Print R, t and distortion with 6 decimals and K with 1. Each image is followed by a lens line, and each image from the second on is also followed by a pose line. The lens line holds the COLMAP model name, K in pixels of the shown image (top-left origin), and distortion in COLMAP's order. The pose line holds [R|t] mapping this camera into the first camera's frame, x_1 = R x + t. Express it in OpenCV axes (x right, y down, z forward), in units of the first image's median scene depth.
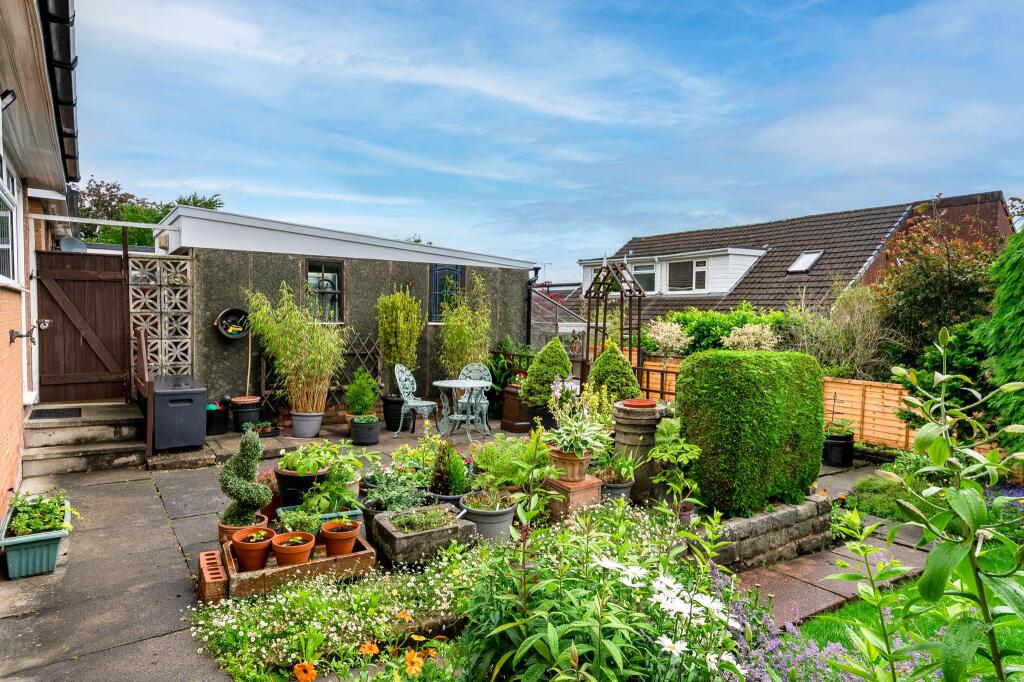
lens RADIAL K [[623.9, 0, 505.7], [0, 623.9, 340.3], [0, 0, 1]] dist [0.009273, 0.000820]
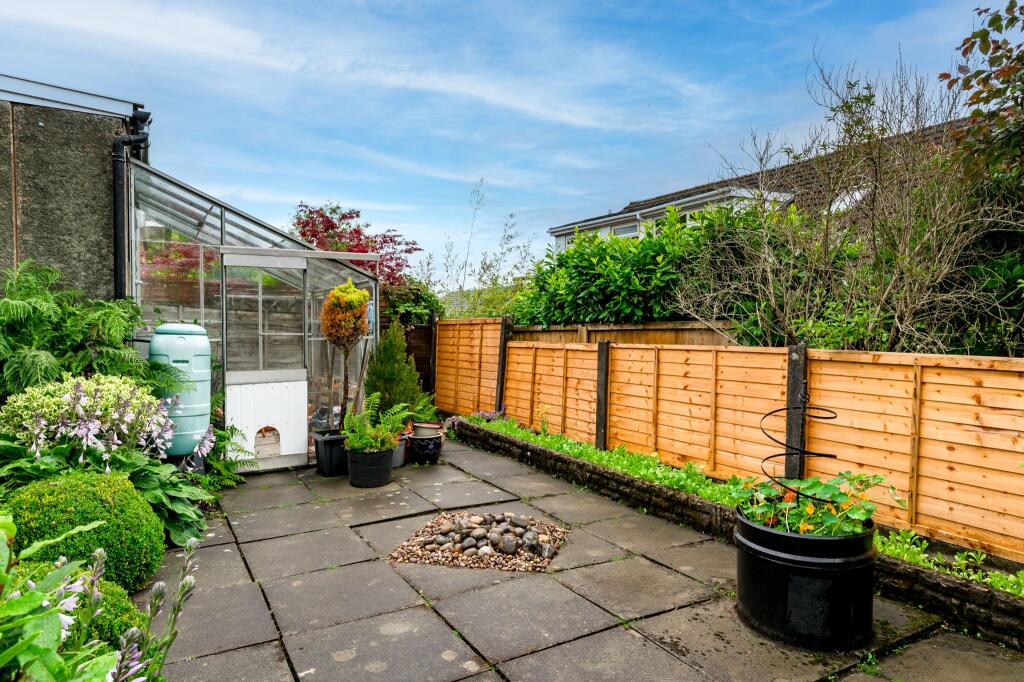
lens RADIAL K [[623.9, 0, 517.9], [0, 623.9, 343.3], [0, 0, 1]] dist [0.009273, 0.000820]
pose [[0.995645, -0.015041, -0.092006, 0.386863], [0.013500, 0.999758, -0.017352, 0.062521], [0.092245, 0.016034, 0.995607, 0.640192]]
